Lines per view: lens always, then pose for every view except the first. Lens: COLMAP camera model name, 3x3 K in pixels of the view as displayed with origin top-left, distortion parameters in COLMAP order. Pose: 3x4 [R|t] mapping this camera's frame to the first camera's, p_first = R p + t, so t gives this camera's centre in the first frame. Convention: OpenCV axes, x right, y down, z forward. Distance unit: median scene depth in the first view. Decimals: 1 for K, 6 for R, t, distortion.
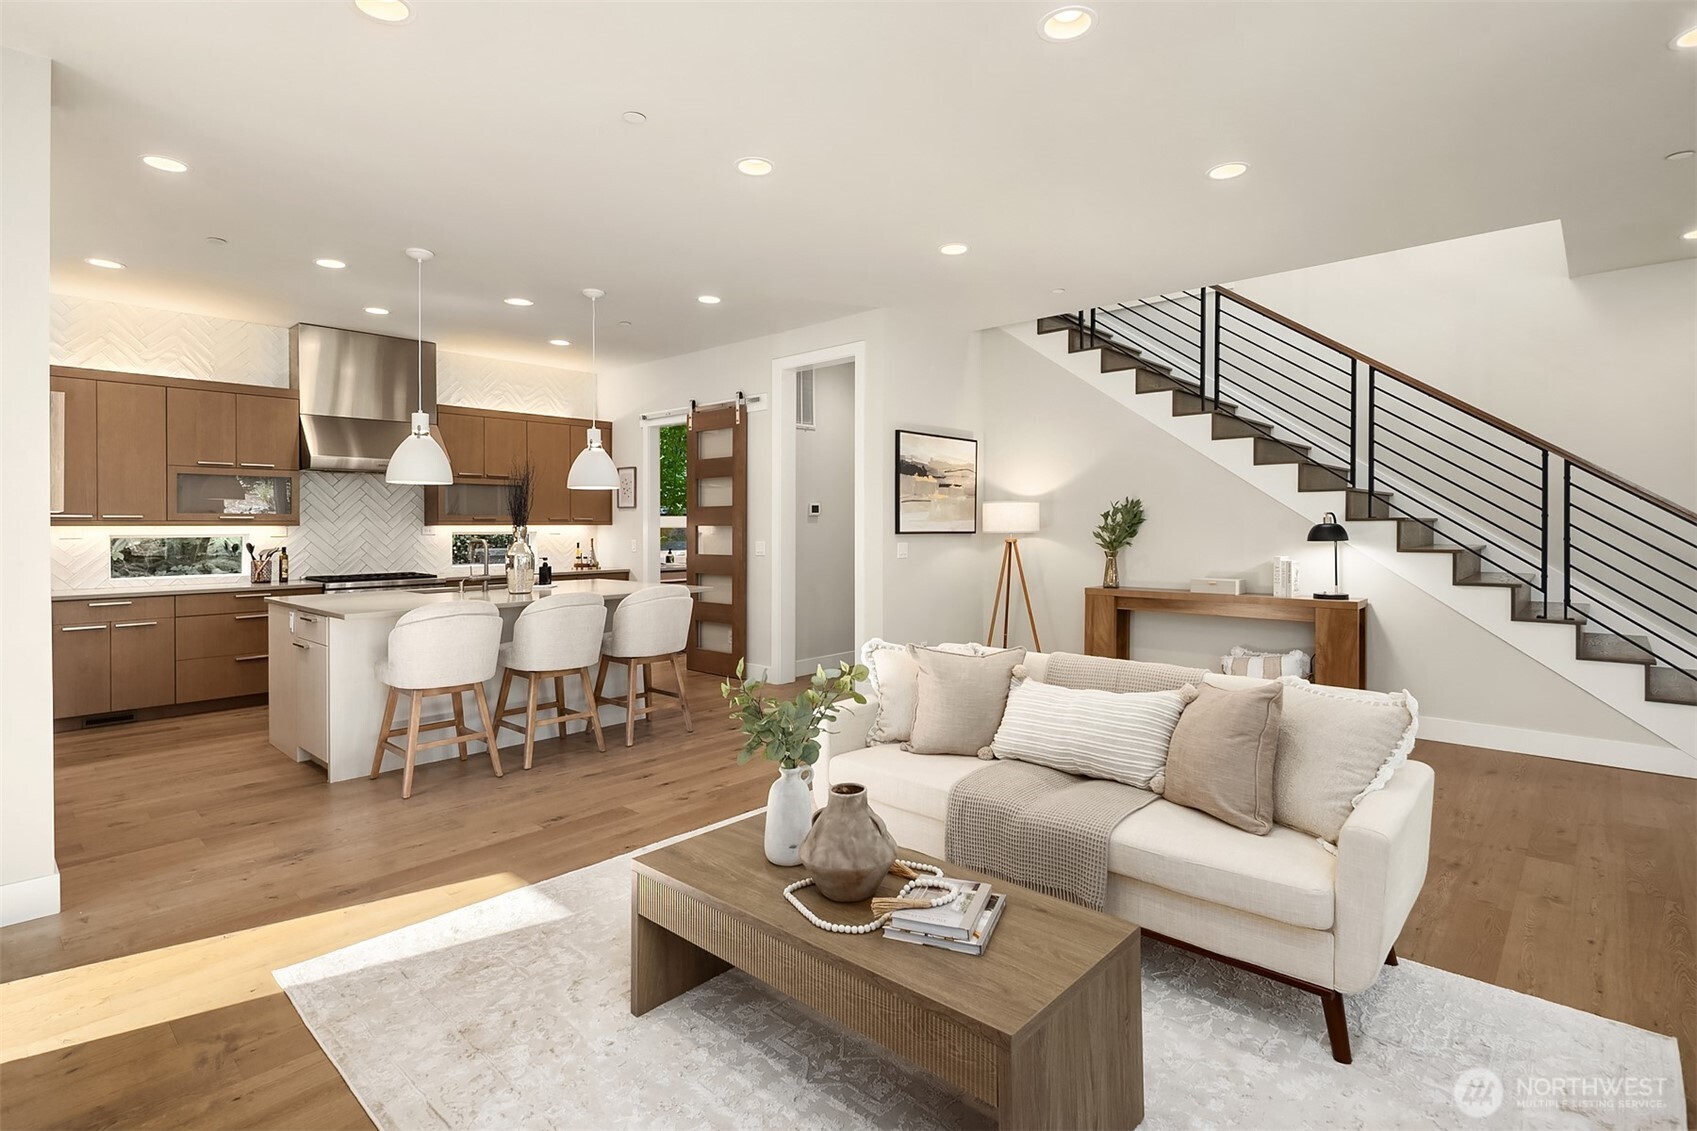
lens RADIAL K [[822.4, 0, 830.5], [0, 822.4, 519.1], [0, 0, 1]] dist [0.012080, -0.002433]
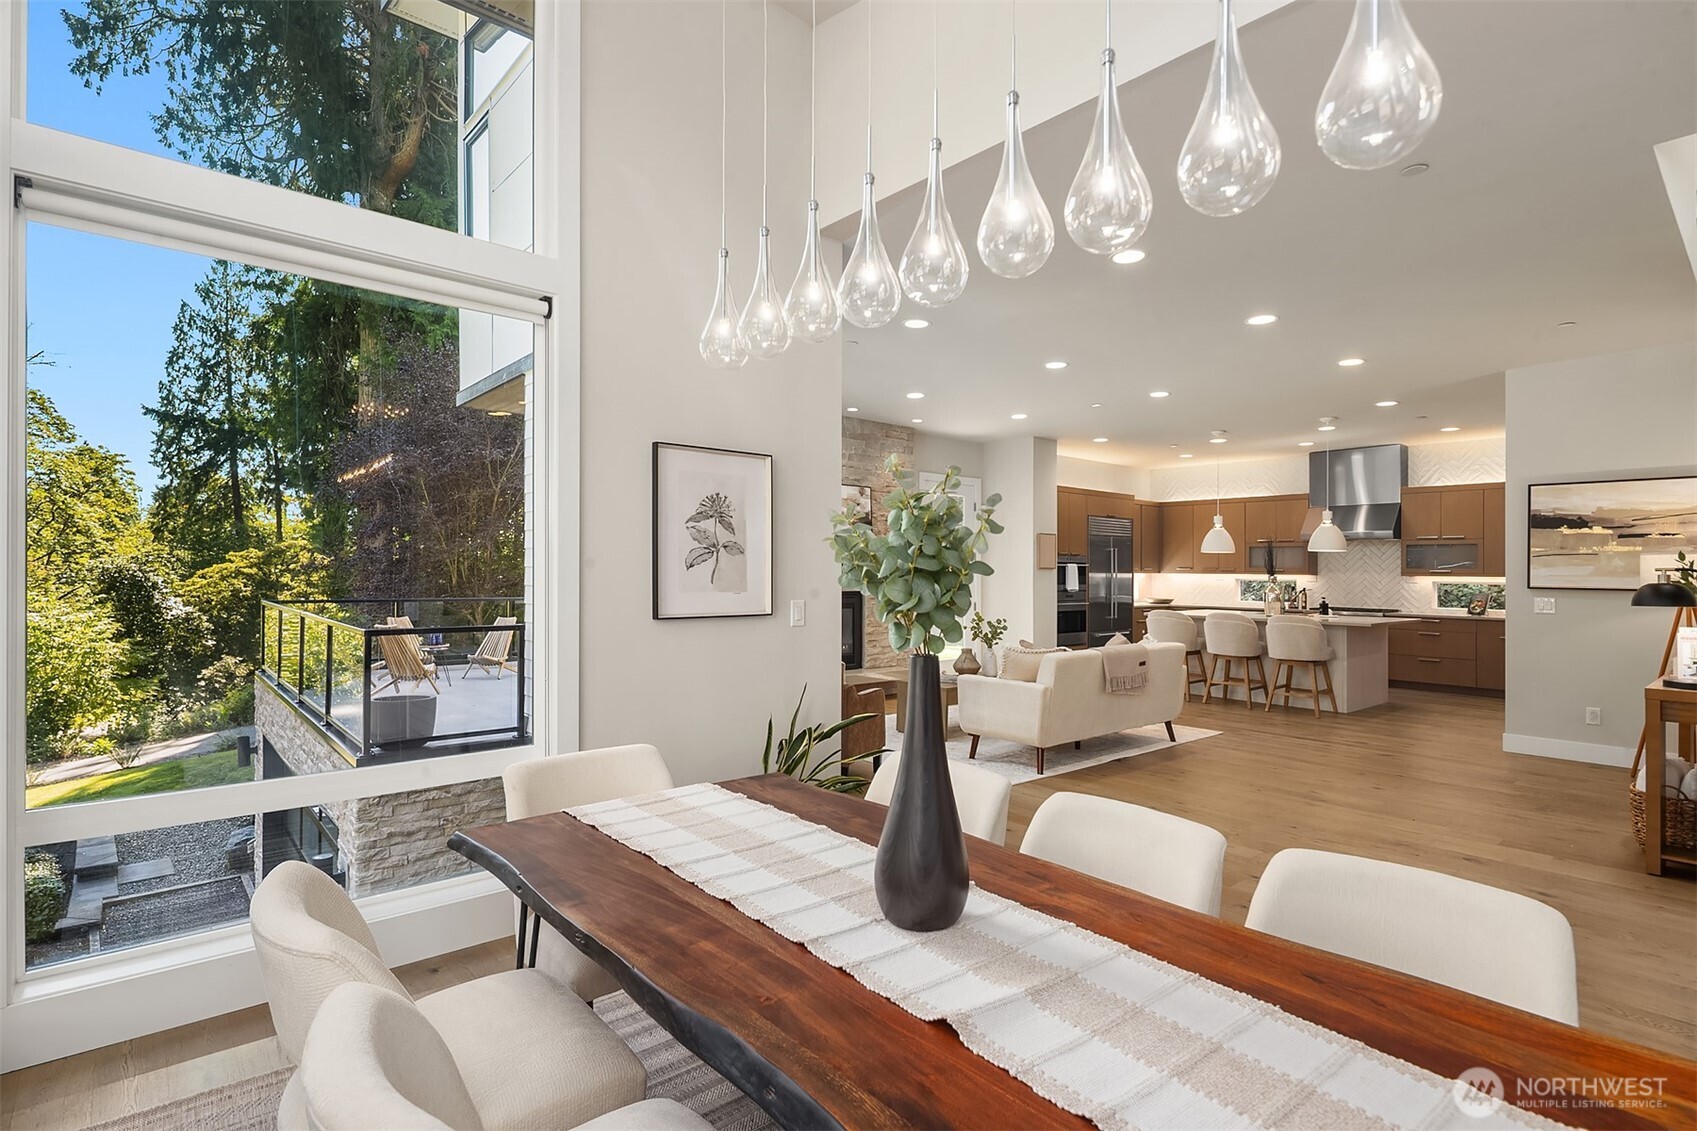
lens RADIAL K [[822.4, 0, 876.6], [0, 822.4, 577.4], [0, 0, 1]] dist [0.012080, -0.002433]
pose [[-0.088380, 0.011699, -0.996018, 1.089260], [-0.000431, 0.999930, 0.011783, -0.006391], [0.996087, 0.001470, -0.088369, 0.282423]]
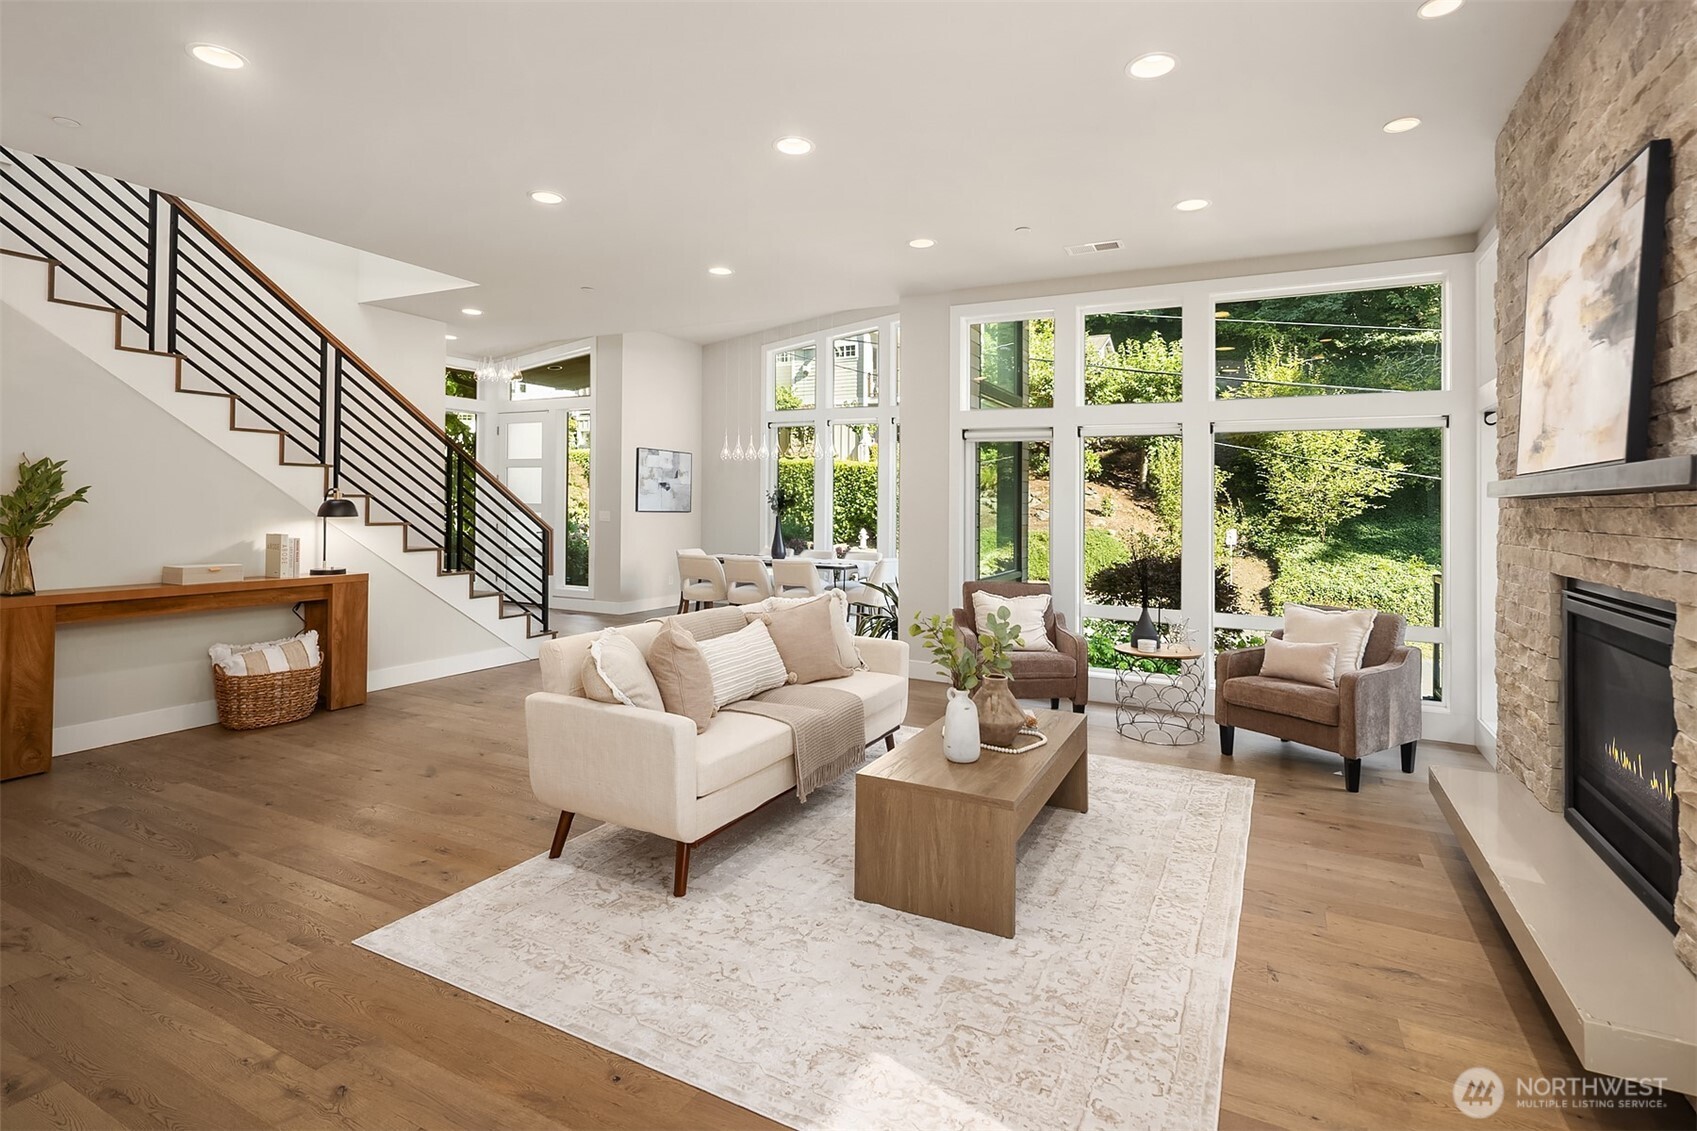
lens RADIAL K [[822.4, 0, 866.0], [0, 822.4, 492.0], [0, 0, 1]] dist [0.012080, -0.002433]
pose [[-0.276638, 0.010376, 0.960918, -0.439919], [-0.027022, 0.999462, -0.018571, -0.002565], [-0.960594, -0.031104, -0.276209, 0.517989]]
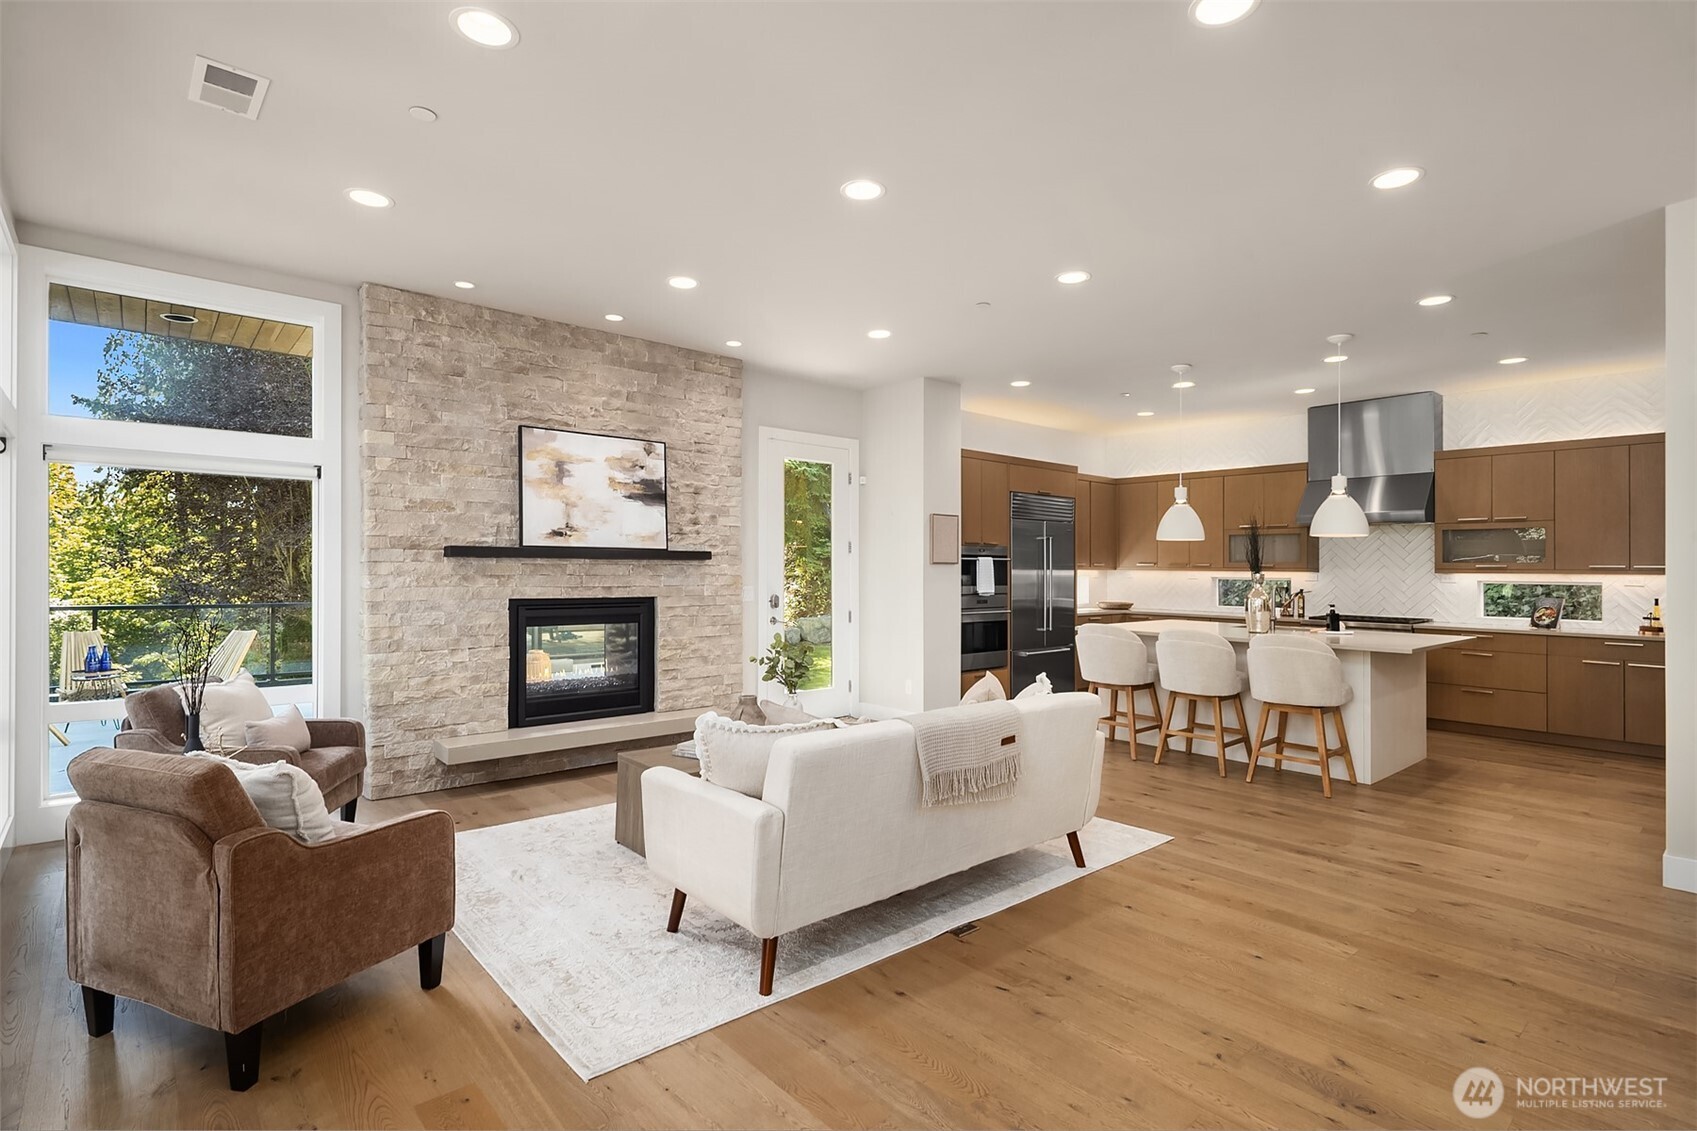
lens RADIAL K [[822.4, 0, 883.1], [0, 822.4, 578.6], [0, 0, 1]] dist [0.012080, -0.002433]
pose [[-0.073606, 0.016194, -0.997156, 0.636665], [0.001332, 0.999869, 0.016140, -0.002852], [0.997287, -0.000140, -0.073618, 0.459139]]
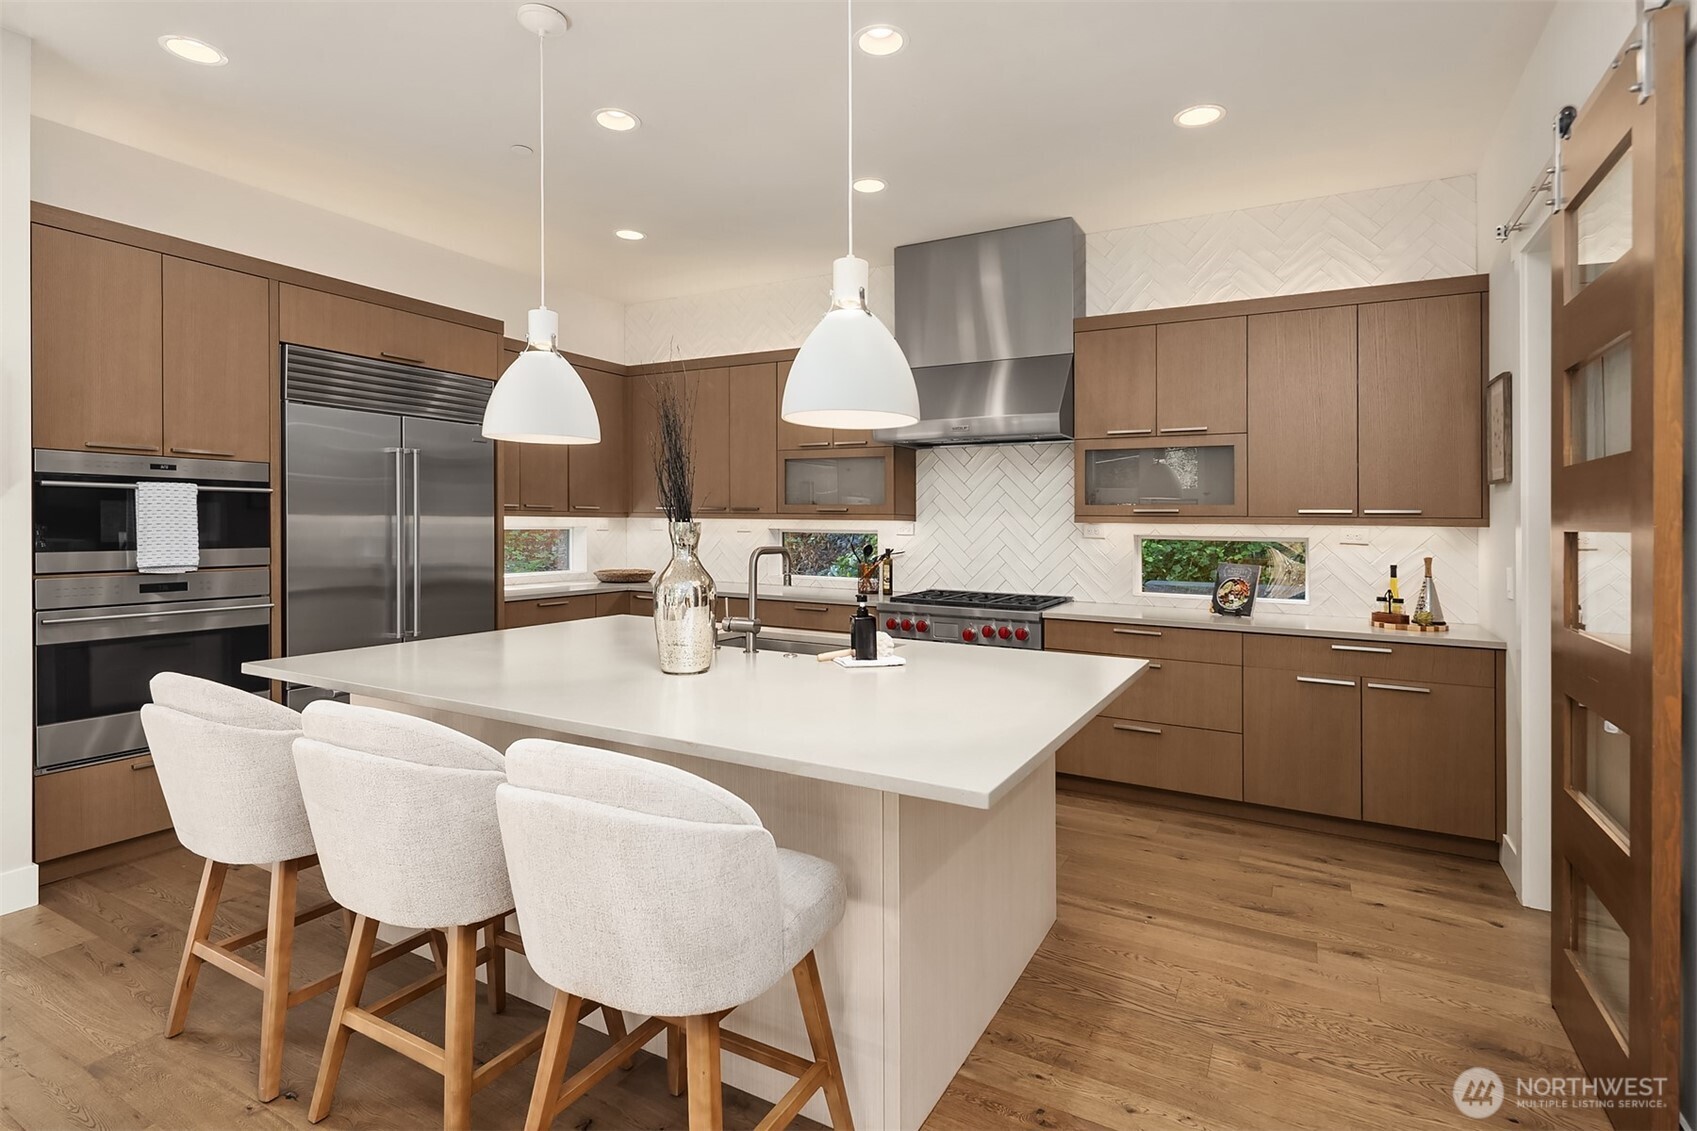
lens RADIAL K [[822.4, 0, 867.7], [0, 822.4, 531.2], [0, 0, 1]] dist [0.012080, -0.002433]
pose [[0.257939, 0.018065, -0.965992, 0.062563], [-0.003281, 0.999836, 0.017822, 0.004537], [0.966156, -0.001428, 0.257956, 0.790051]]
